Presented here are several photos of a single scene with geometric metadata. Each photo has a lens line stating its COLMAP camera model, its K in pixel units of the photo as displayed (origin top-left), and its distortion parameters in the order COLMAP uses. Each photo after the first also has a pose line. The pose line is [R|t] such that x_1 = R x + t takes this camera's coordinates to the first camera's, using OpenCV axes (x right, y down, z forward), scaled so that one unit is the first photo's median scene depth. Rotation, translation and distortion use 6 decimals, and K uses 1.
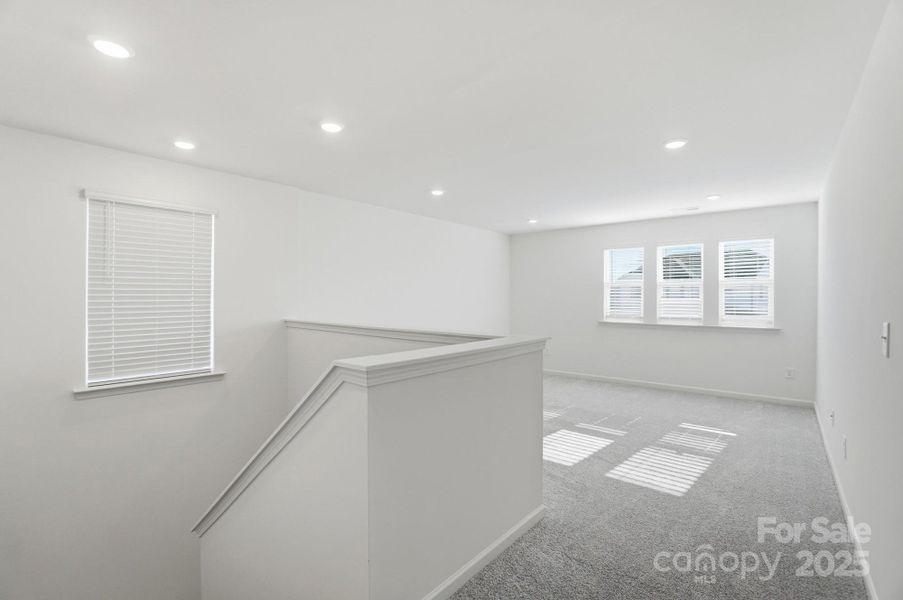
lens RADIAL K [[405.6, 0, 450.1], [0, 405.6, 296.6], [0, 0, 1]] dist [-0.057996, 0.018698]
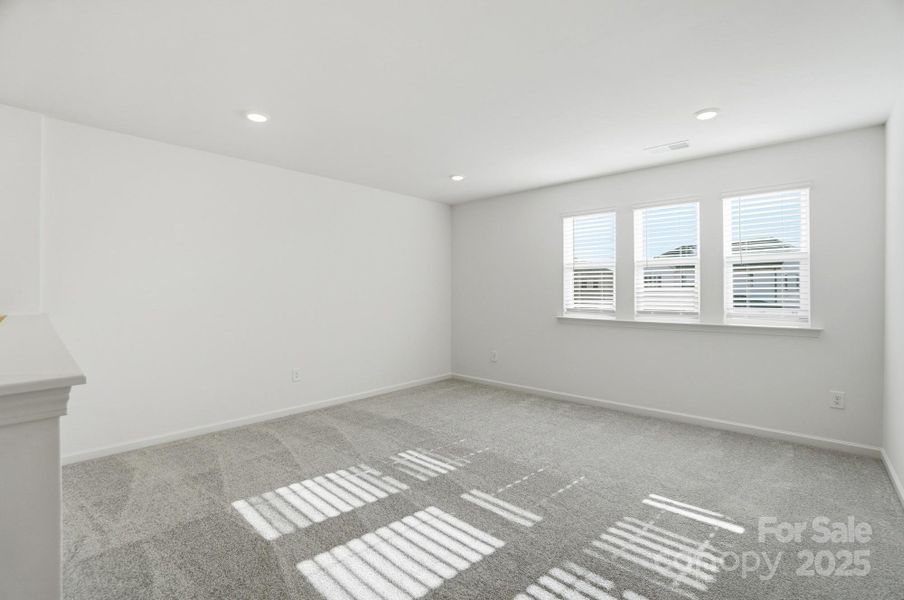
lens RADIAL K [[406.0, 0, 448.8], [0, 406.0, 289.1], [0, 0, 1]] dist [-0.057996, 0.018698]
pose [[0.999165, -0.003157, -0.040735, 0.270161], [0.003054, 0.999992, -0.002598, 0.016879], [0.040743, 0.002471, 0.999167, 0.350400]]
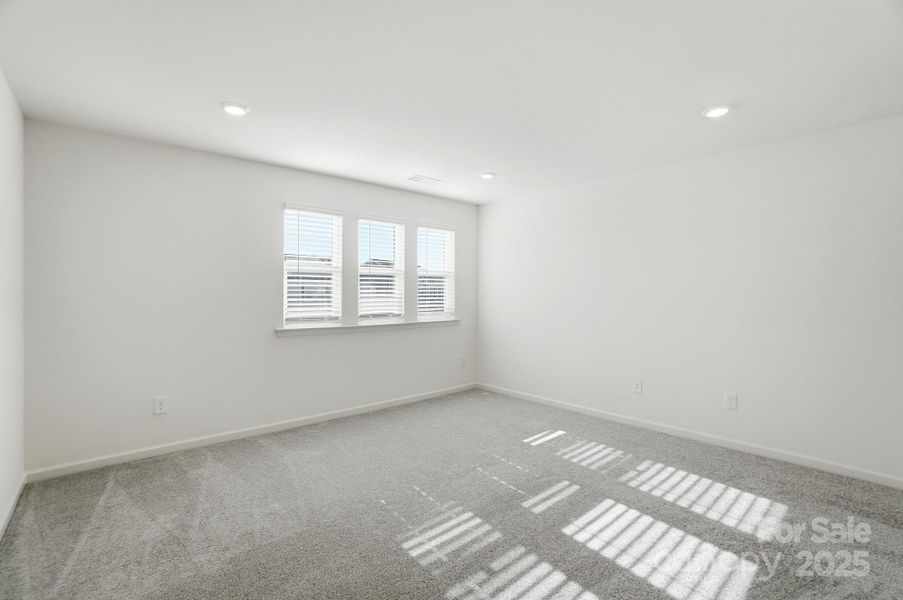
lens RADIAL K [[405.6, 0, 451.8], [0, 405.6, 292.5], [0, 0, 1]] dist [-0.057996, 0.018698]
pose [[0.139633, 0.001210, 0.990203, -0.218361], [-0.001464, 0.999998, -0.001015, 0.011356], [-0.990202, -0.001308, 0.139634, 0.881337]]
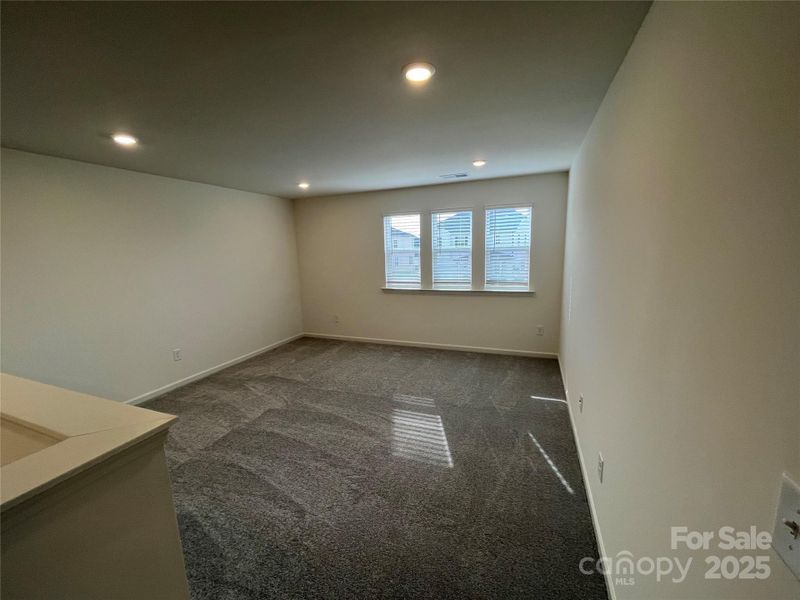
lens RADIAL K [[327.6, 0, 401.9], [0, 327.6, 298.8], [0, 0, 1]] dist [-0.001888, -0.000284]
pose [[0.946006, -0.078686, 0.314453, 0.201915], [0.029830, 0.987106, 0.157266, -0.054527], [-0.322773, -0.139395, 0.936155, 0.259901]]
